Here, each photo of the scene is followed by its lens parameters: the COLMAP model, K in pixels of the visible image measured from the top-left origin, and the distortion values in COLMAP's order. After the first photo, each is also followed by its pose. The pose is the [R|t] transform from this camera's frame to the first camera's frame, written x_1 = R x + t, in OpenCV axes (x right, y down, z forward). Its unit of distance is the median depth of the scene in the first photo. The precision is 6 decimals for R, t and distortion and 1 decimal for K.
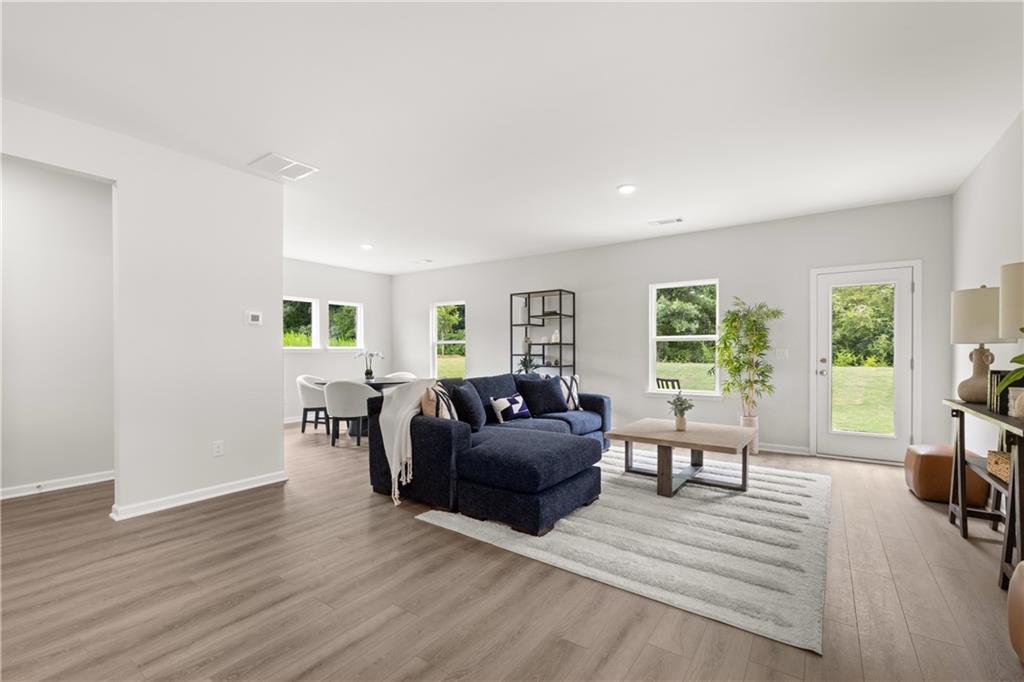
lens RADIAL K [[448.8, 0, 510.9], [0, 448.8, 356.2], [0, 0, 1]] dist [-0.002154, 0.000371]
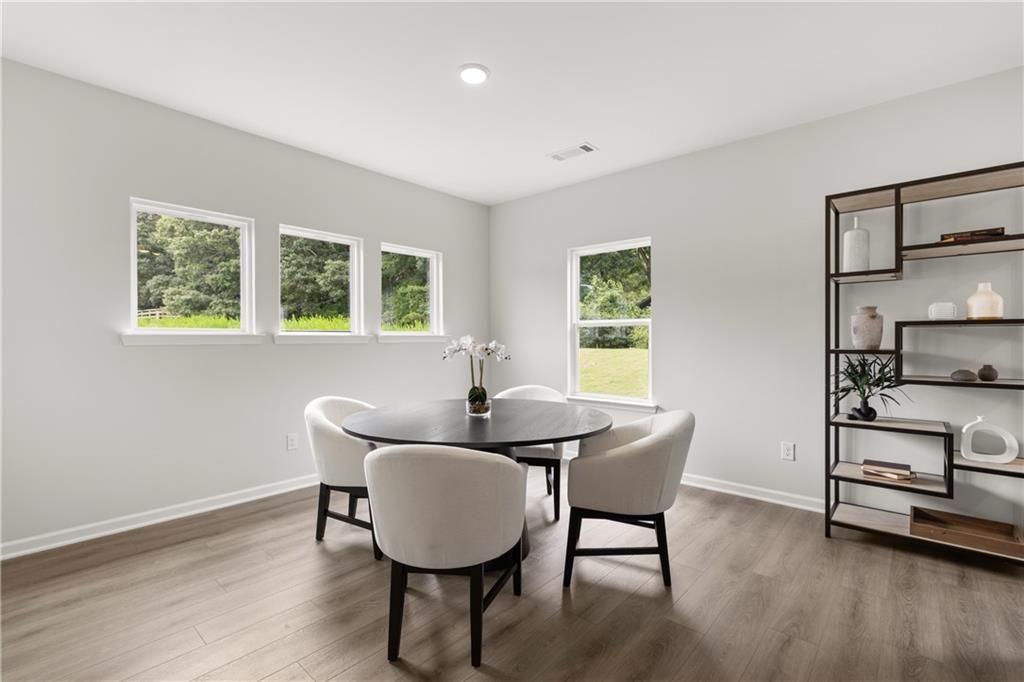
lens RADIAL K [[453.7, 0, 518.2], [0, 453.7, 349.0], [0, 0, 1]] dist [0.002621, -0.001420]
pose [[0.995473, 0.001353, -0.095034, -0.309011], [-0.000084, 0.999911, 0.013360, -0.012870], [0.095044, -0.013291, 0.995384, 0.766266]]
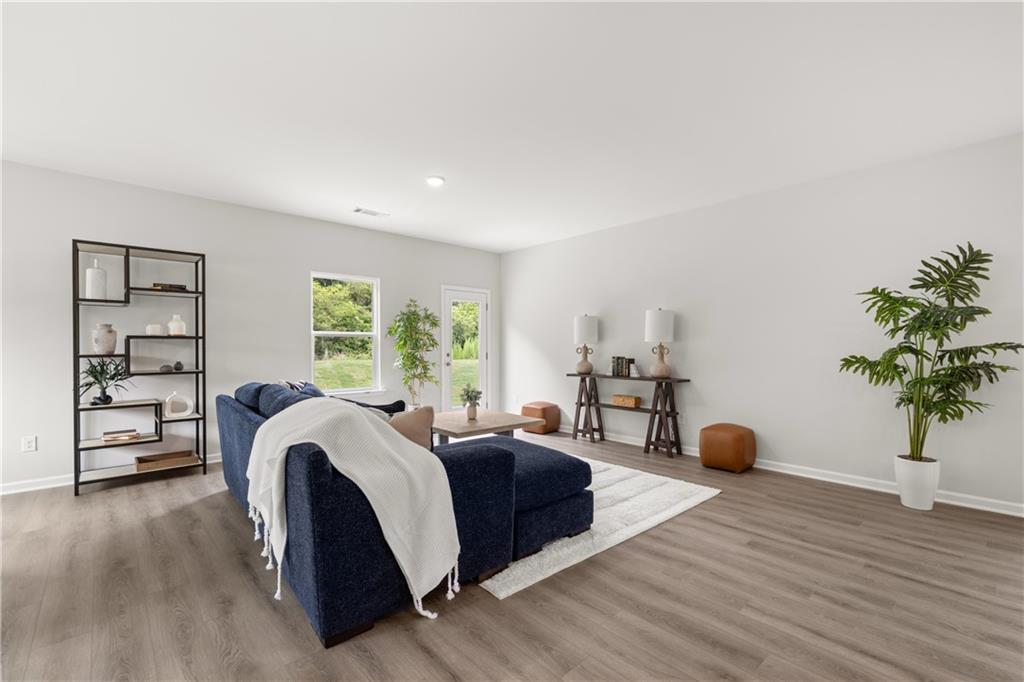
lens RADIAL K [[448.8, 0, 514.0], [0, 448.8, 339.5], [0, 0, 1]] dist [-0.002154, 0.000371]
pose [[0.196807, 0.013703, 0.980346, -0.544941], [0.009366, 0.999830, -0.015855, -0.011733], [-0.980397, 0.012302, 0.196646, 0.525618]]
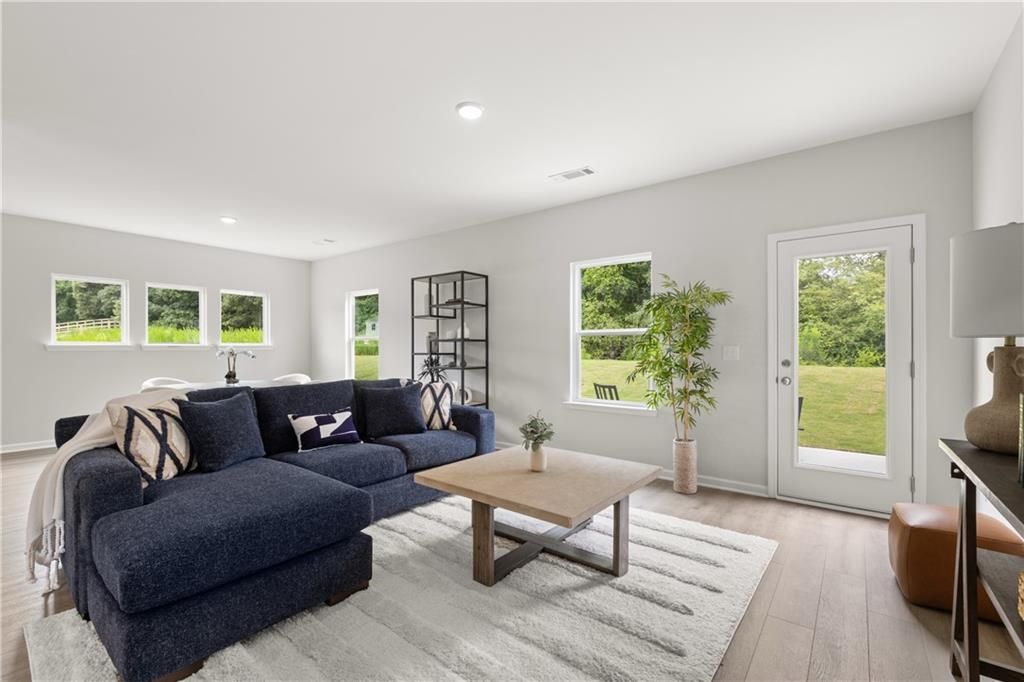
lens RADIAL K [[453.7, 0, 510.5], [0, 453.7, 348.8], [0, 0, 1]] dist [0.002621, -0.001420]
pose [[0.998996, 0.001357, -0.044773, 0.284557], [-0.001841, 0.999940, -0.010766, -0.004032], [0.044756, 0.010837, 0.998939, 0.257022]]
